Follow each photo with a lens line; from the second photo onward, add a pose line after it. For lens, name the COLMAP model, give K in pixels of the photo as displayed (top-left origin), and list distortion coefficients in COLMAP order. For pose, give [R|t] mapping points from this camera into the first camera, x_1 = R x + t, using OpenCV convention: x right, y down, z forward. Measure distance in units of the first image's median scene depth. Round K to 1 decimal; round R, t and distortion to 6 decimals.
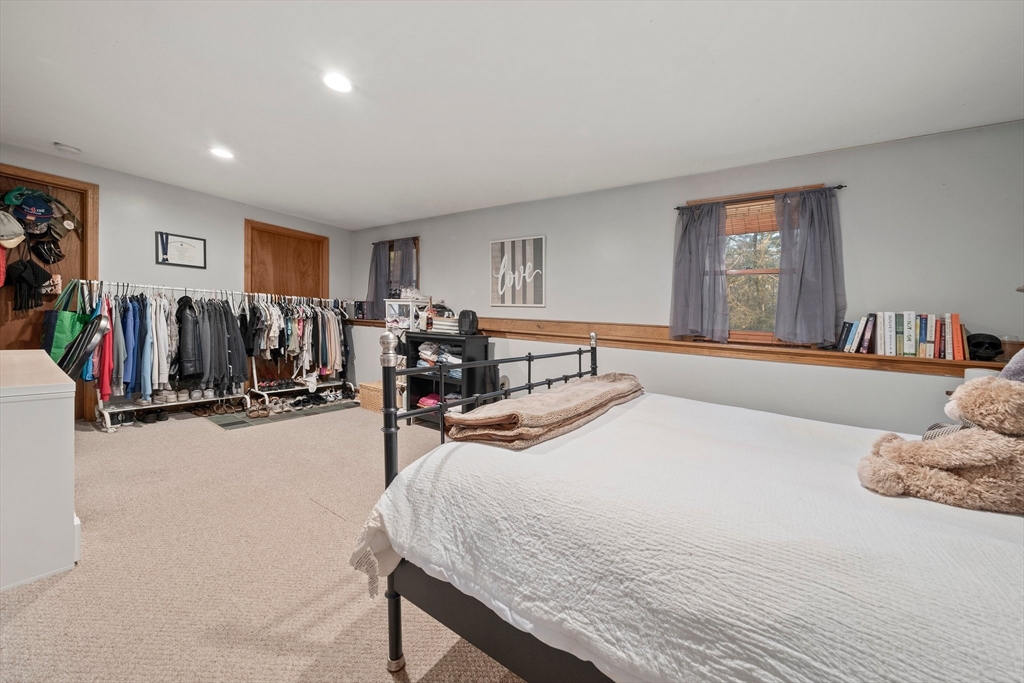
lens RADIAL K [[358.3, 0, 520.5], [0, 358.3, 333.2], [0, 0, 1]] dist [-0.008043, 0.000082]
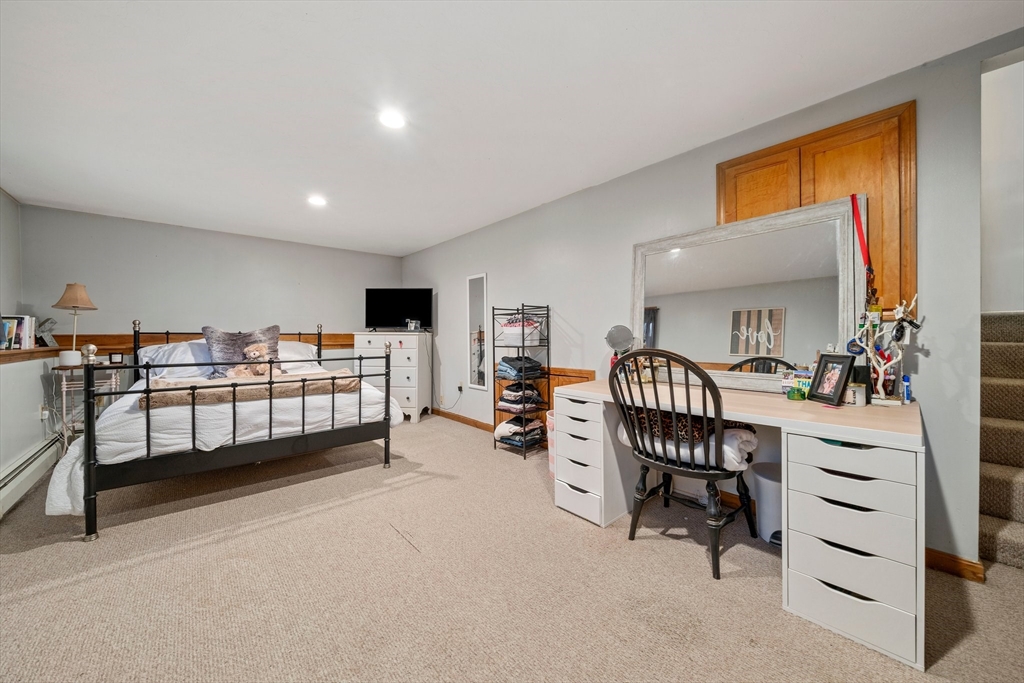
lens RADIAL K [[358.3, 0, 520.5], [0, 358.3, 333.2], [0, 0, 1]] dist [-0.008043, 0.000082]
pose [[-0.970249, -0.036986, 0.239267, -0.595584], [-0.028315, 0.998815, 0.039579, -0.057198], [-0.240447, 0.031627, -0.970147, 1.030805]]
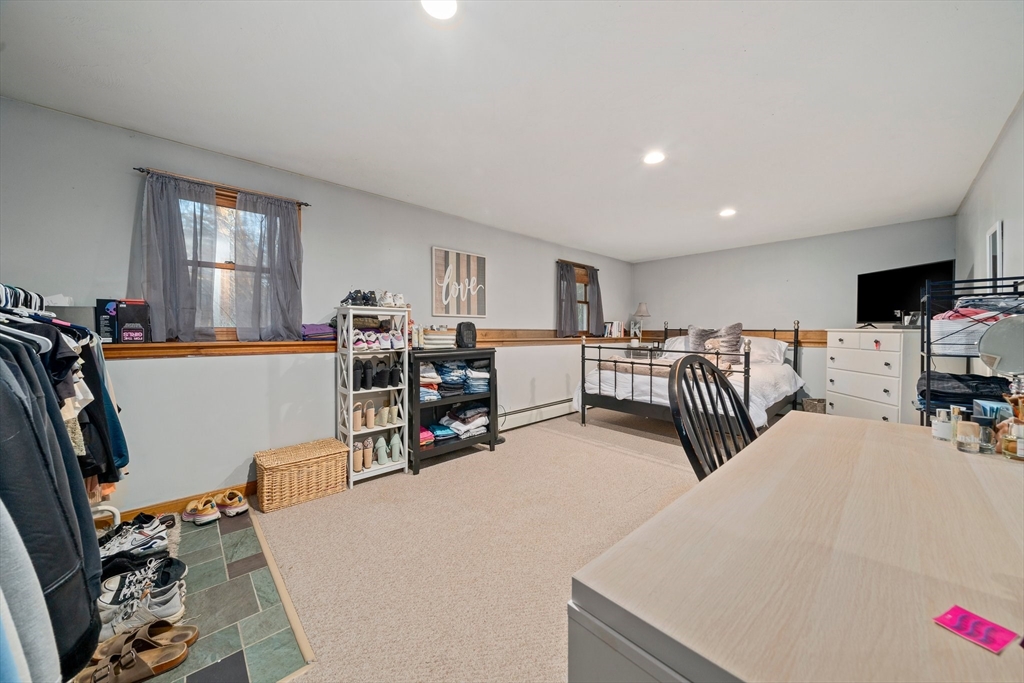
lens RADIAL K [[358.3, 0, 520.5], [0, 358.3, 333.2], [0, 0, 1]] dist [-0.008043, 0.000082]
pose [[0.214047, -0.050654, 0.975509, -1.007565], [0.041890, 0.998212, 0.042641, -0.066796], [-0.975925, 0.031737, 0.215786, 0.626300]]
